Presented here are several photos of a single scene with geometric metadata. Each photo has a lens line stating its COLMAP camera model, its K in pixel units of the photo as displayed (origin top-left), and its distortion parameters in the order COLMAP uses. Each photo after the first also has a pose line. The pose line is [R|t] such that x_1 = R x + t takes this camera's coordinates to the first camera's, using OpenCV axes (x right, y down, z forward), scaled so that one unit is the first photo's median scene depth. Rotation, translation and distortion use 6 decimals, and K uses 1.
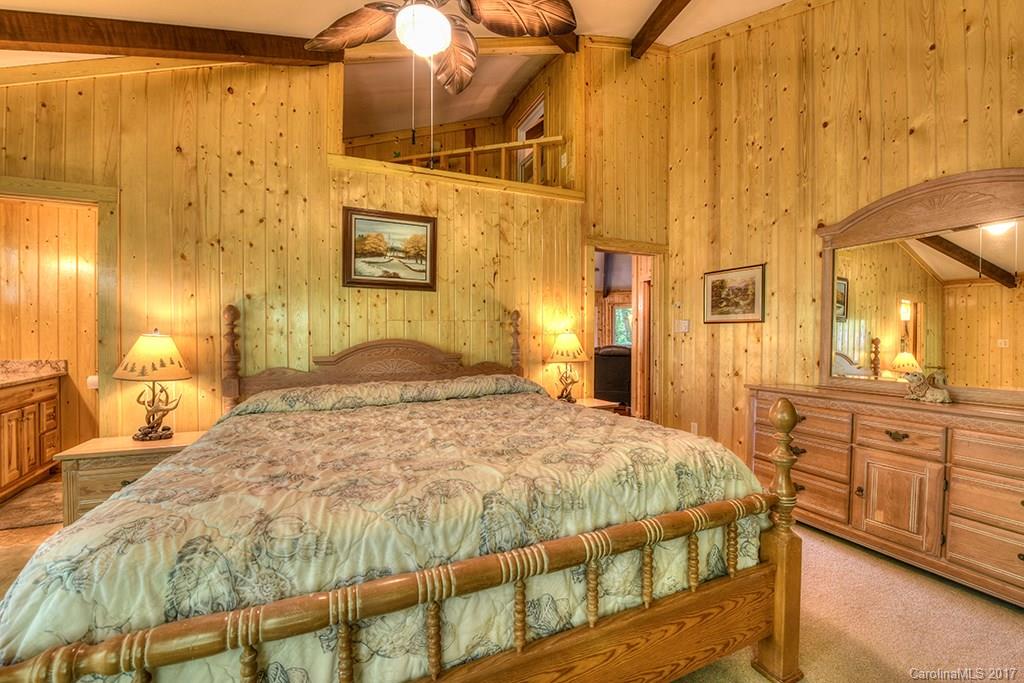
lens RADIAL K [[421.3, 0, 512.0], [0, 421.3, 341.5], [0, 0, 1]] dist [-0.020101, 0.000051]
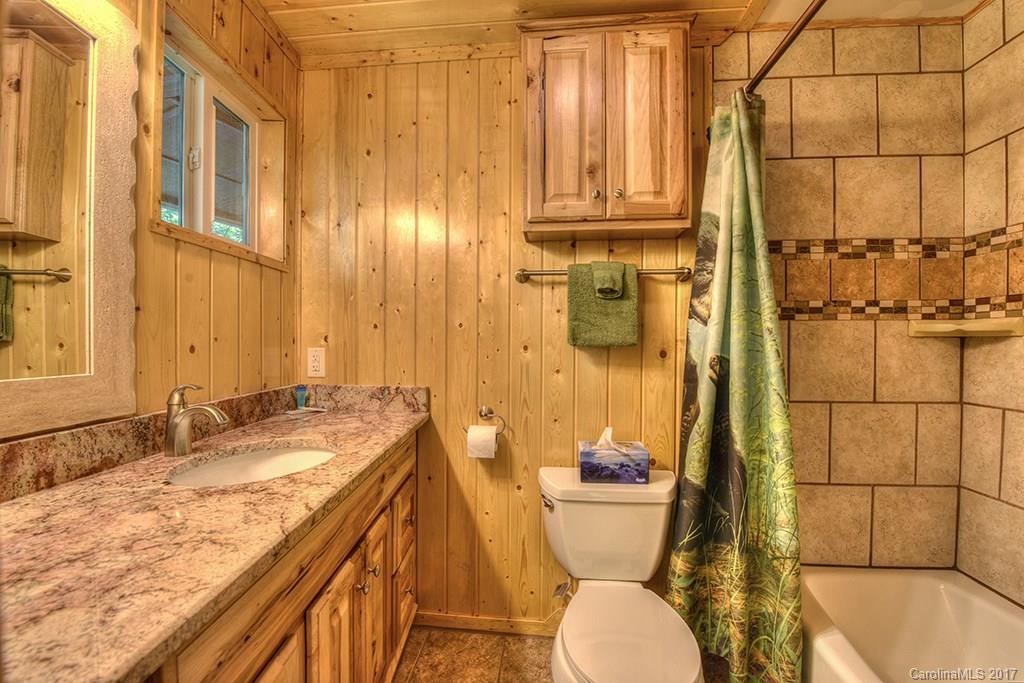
lens RADIAL K [[409.3, 0, 510.2], [0, 409.3, 344.8], [0, 0, 1]] dist [-0.017436, -0.002269]
pose [[0.873989, 0.004194, -0.485928, -0.802961], [-0.006775, 0.999971, -0.003555, -0.002360], [0.485898, 0.006400, 0.873992, 0.661344]]
